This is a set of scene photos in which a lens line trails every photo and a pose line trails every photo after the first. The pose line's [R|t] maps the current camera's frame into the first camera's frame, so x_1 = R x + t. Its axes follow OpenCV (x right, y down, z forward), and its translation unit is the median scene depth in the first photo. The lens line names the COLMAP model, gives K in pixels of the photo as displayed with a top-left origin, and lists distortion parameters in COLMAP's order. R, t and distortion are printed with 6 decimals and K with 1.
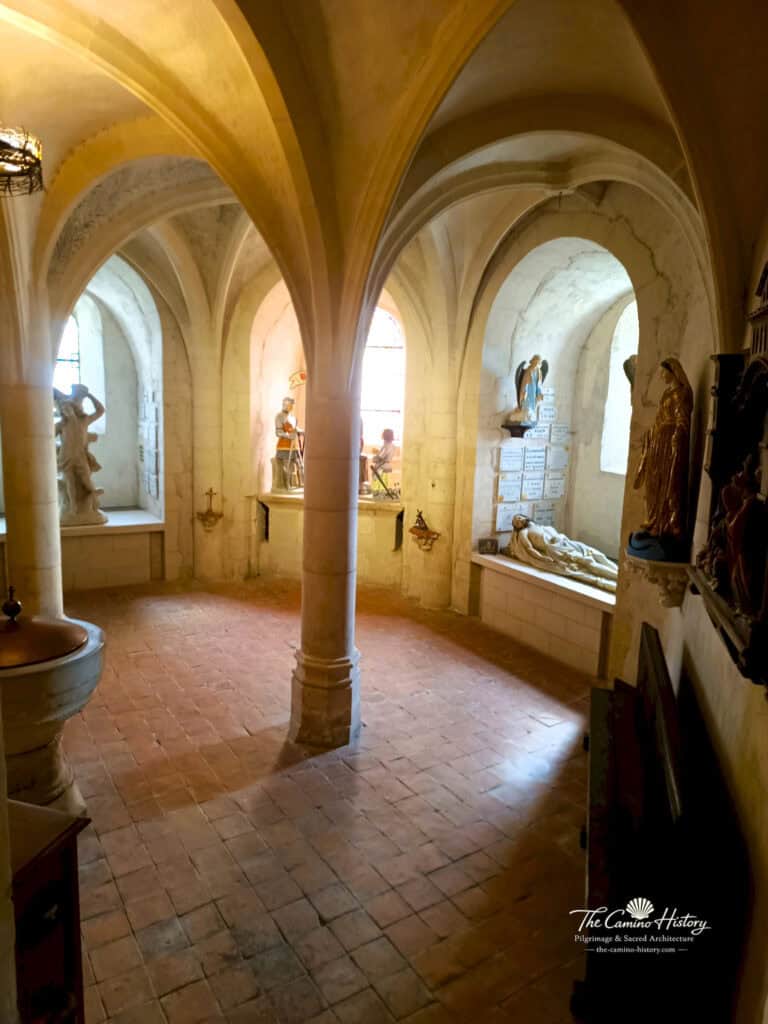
lens RADIAL K [[718.1, 0, 387.1], [0, 718.1, 512.3], [0, 0, 1]] dist [0.025178, -0.005249]
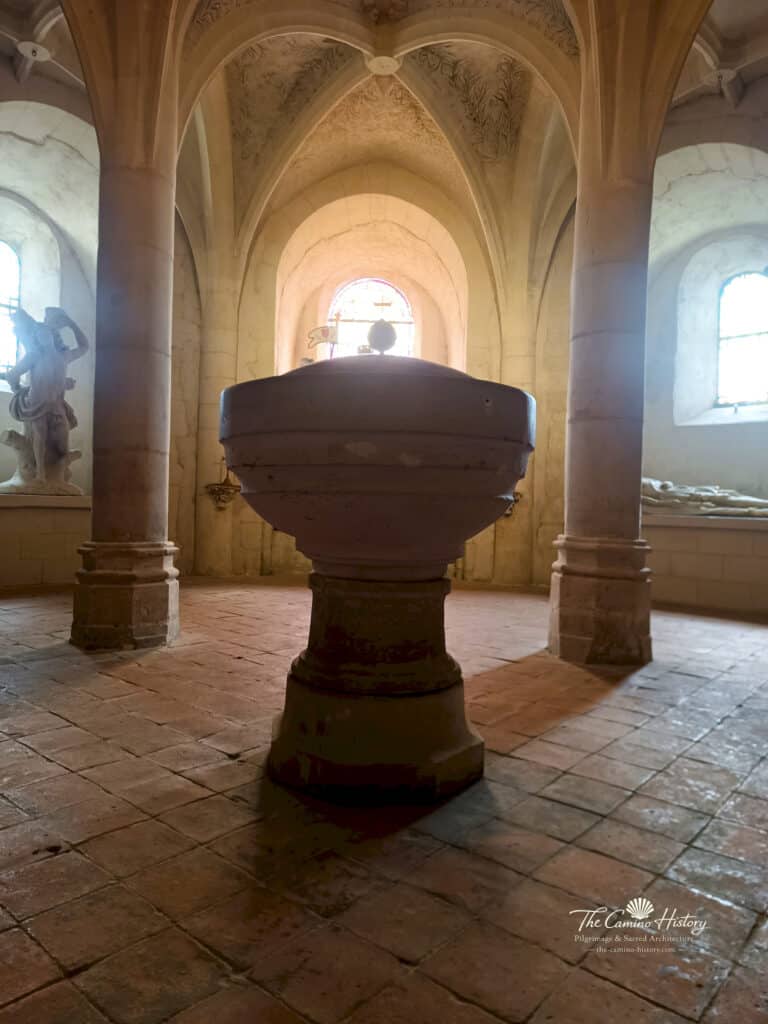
lens RADIAL K [[718.1, 0, 381.6], [0, 718.1, 509.4], [0, 0, 1]] dist [0.025178, -0.005249]
pose [[0.957811, -0.005945, 0.287337, -0.317418], [0.054463, 0.985424, -0.161161, 0.167508], [-0.282191, 0.170011, 0.944174, 0.224871]]
